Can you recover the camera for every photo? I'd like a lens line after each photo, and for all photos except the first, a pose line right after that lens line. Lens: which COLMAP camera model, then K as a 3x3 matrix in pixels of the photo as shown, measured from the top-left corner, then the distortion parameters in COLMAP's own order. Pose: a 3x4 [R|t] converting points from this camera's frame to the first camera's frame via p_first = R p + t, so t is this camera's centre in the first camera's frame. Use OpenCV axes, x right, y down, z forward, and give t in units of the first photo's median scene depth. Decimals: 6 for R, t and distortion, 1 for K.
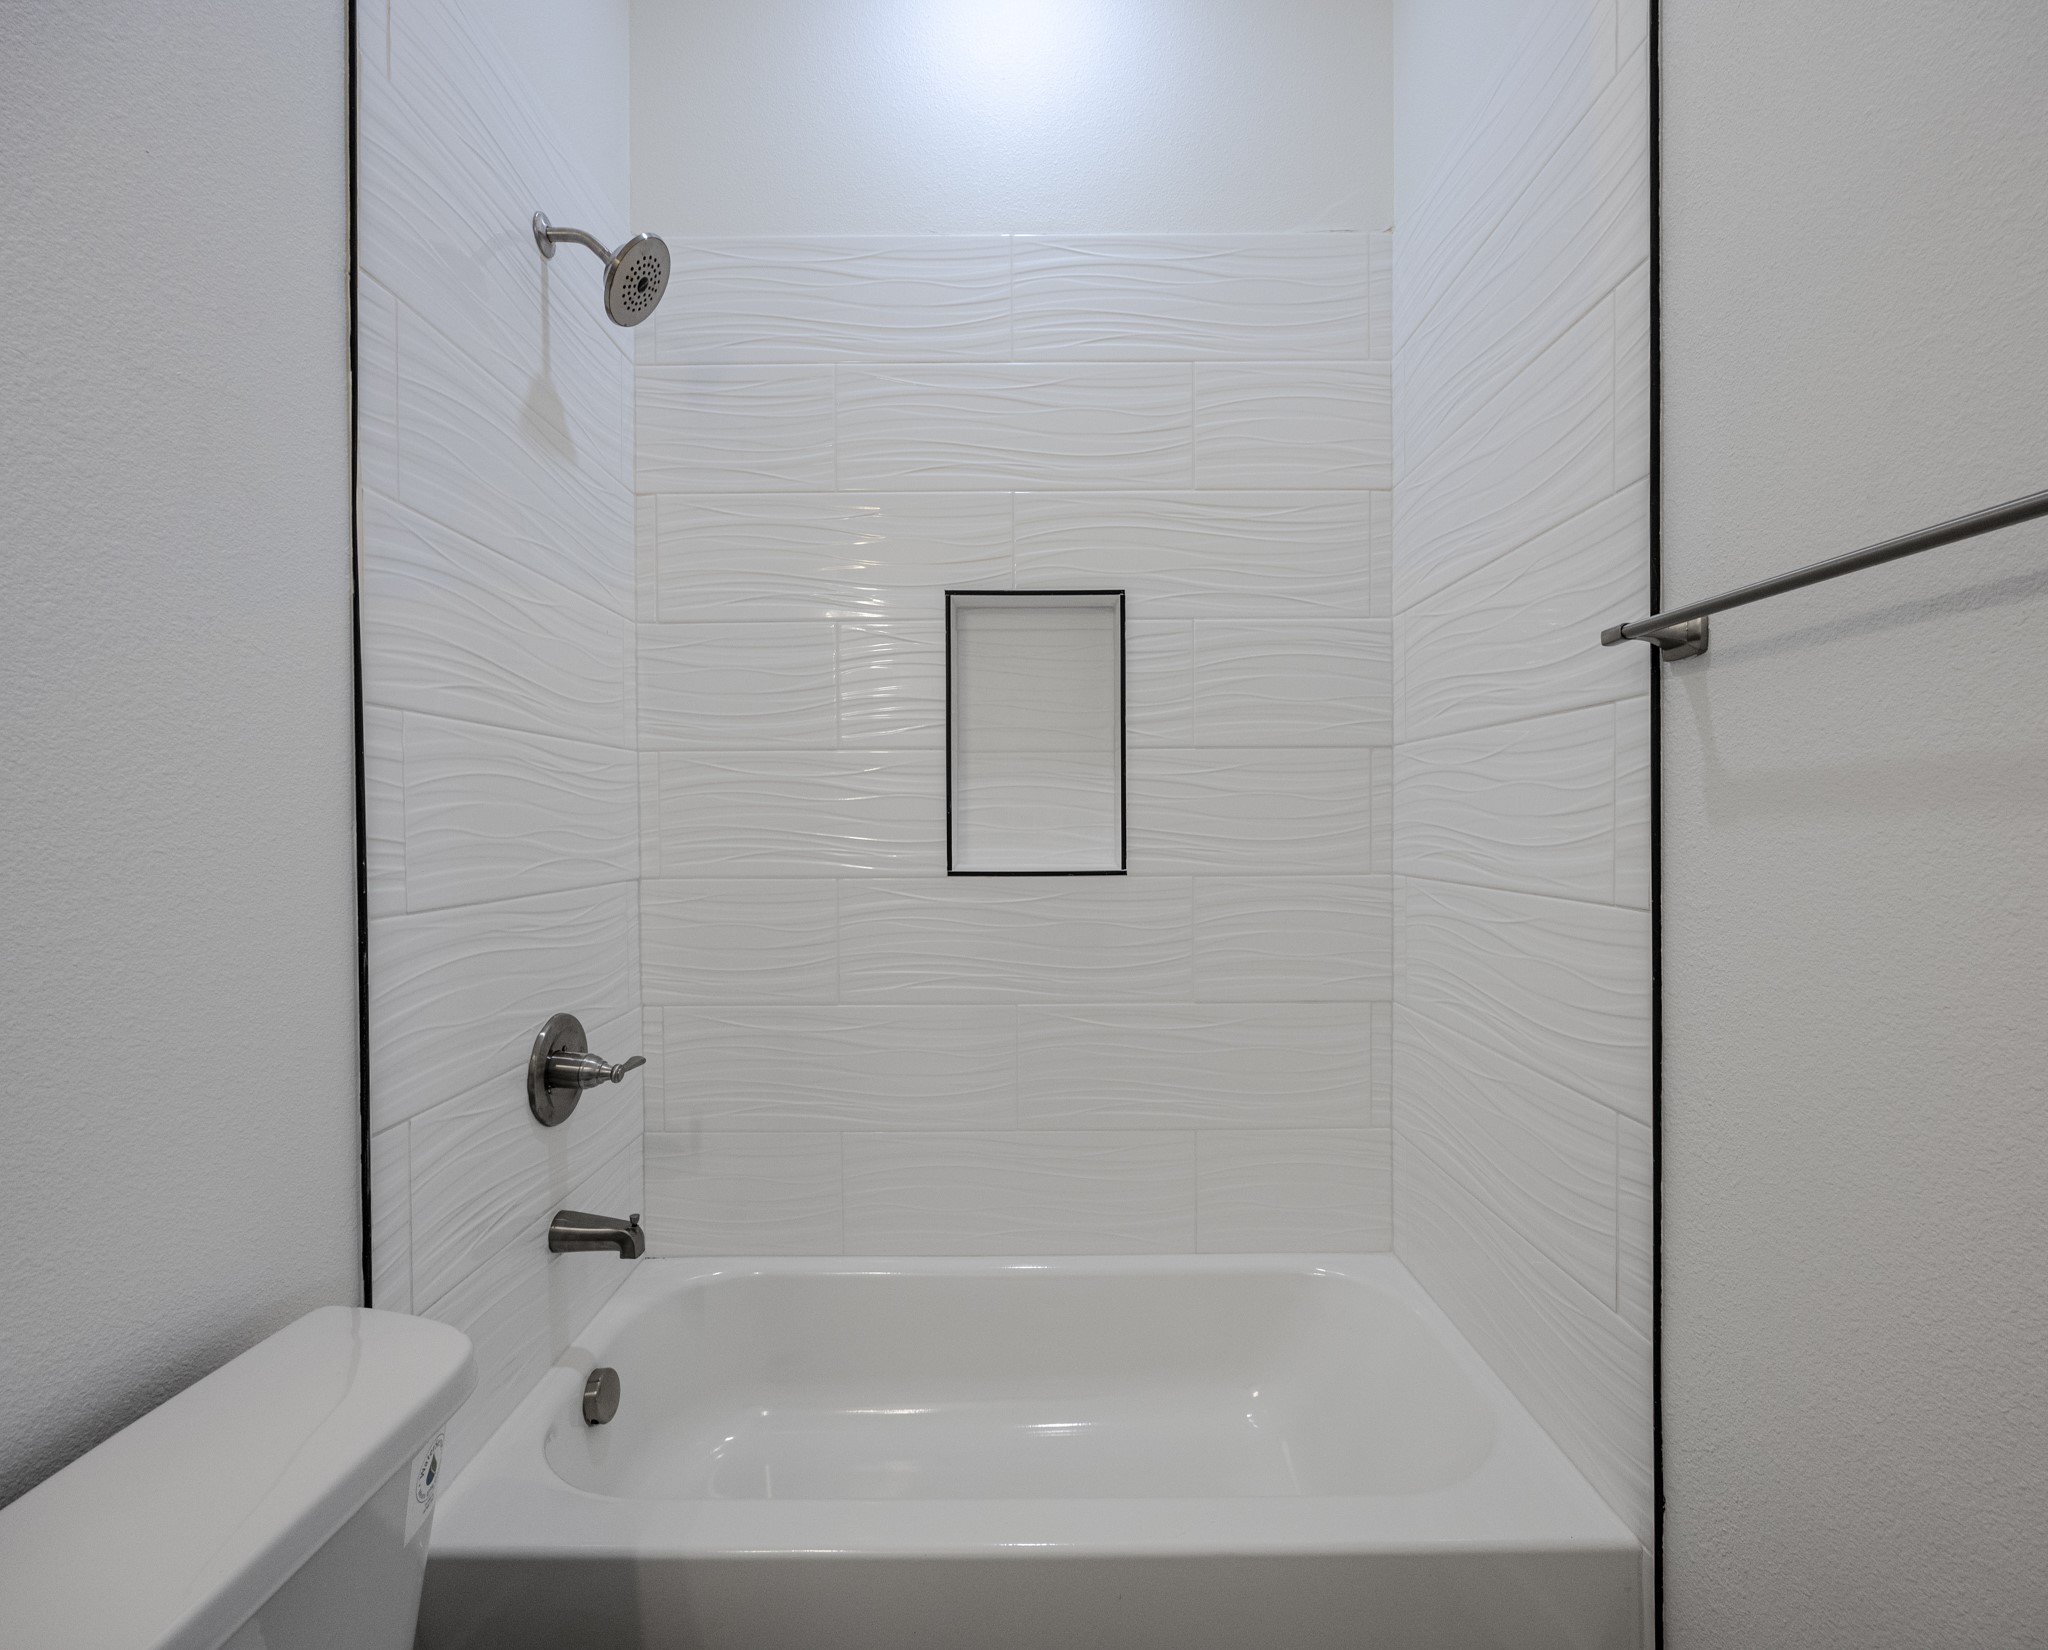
lens RADIAL K [[937.5, 0, 1024.0], [0, 937.5, 825.0], [0, 0, 1]] dist [-0.000741, 0.000263]
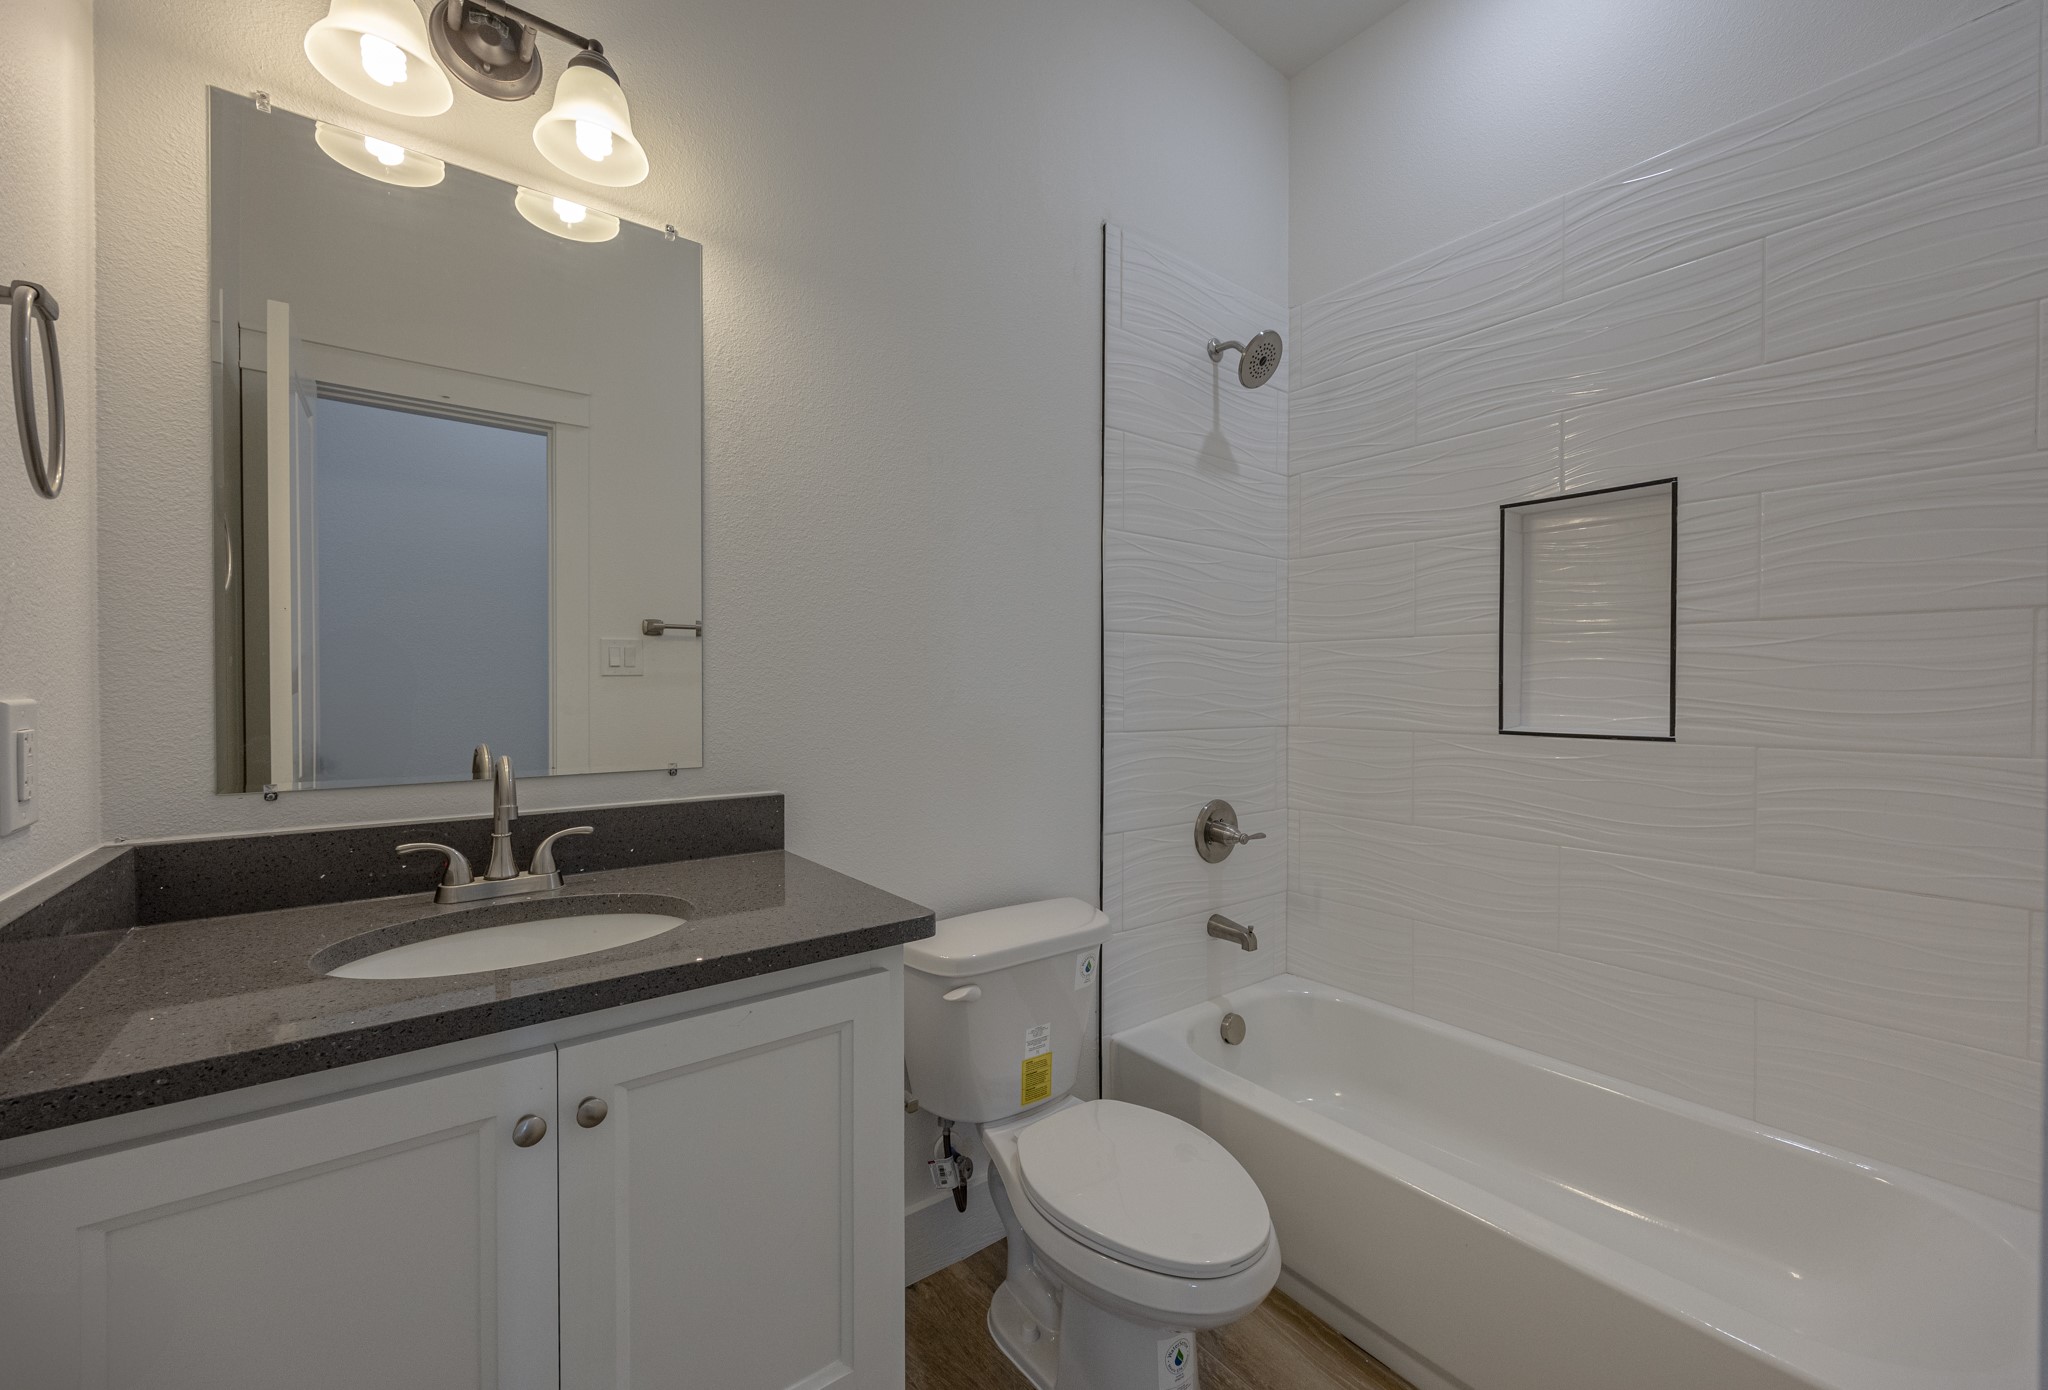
lens RADIAL K [[820.2, 0, 1024.0], [0, 820.2, 695.0], [0, 0, 1]] dist [-0.000195, -0.000091]
pose [[0.606994, 0.013380, -0.794593, 0.411832], [-0.013462, 0.999888, 0.006553, 0.003669], [0.794592, 0.006719, 0.607107, -0.168781]]
